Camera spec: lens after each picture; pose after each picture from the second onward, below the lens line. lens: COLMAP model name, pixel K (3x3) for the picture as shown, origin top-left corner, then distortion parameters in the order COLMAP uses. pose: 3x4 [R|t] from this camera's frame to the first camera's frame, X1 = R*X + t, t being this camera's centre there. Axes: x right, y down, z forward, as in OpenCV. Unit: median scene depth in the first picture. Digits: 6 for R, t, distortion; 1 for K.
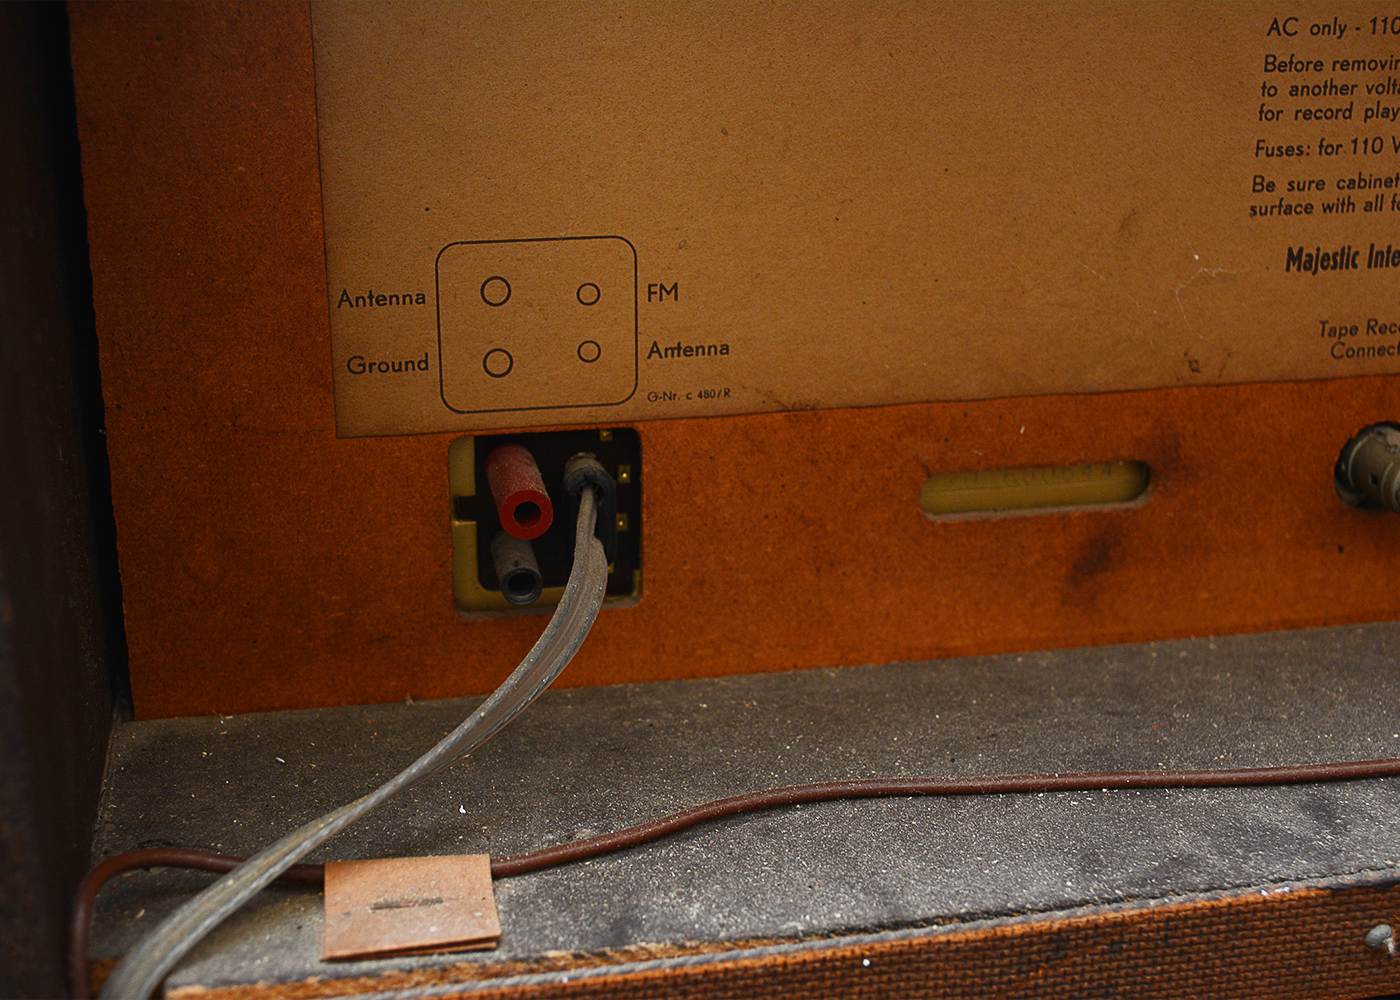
lens RADIAL K [[1849.4, 0, 705.1], [0, 1849.4, 537.5], [0, 0, 1]] dist [-0.033486, 0.000000]
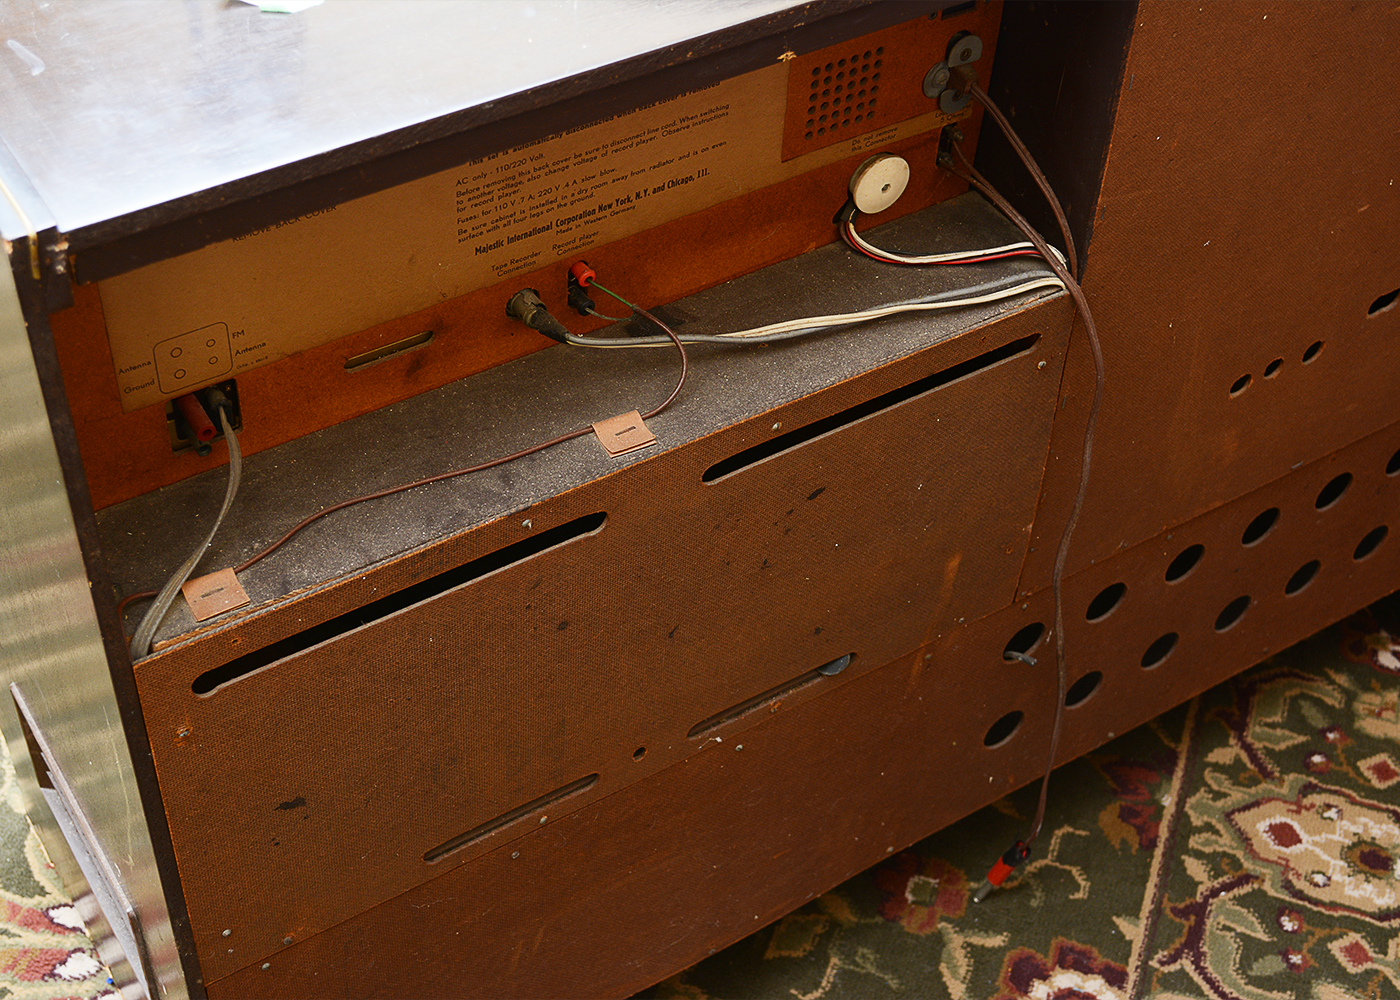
lens RADIAL K [[2102.9, 0, 698.2], [0, 2102.9, 500.1], [0, 0, 1]] dist [-0.037481, 0.000000]
pose [[0.939074, -0.212928, 0.269818, -0.260209], [0.069643, 0.886594, 0.457275, -1.223998], [-0.336585, -0.410624, 0.847407, -1.786804]]
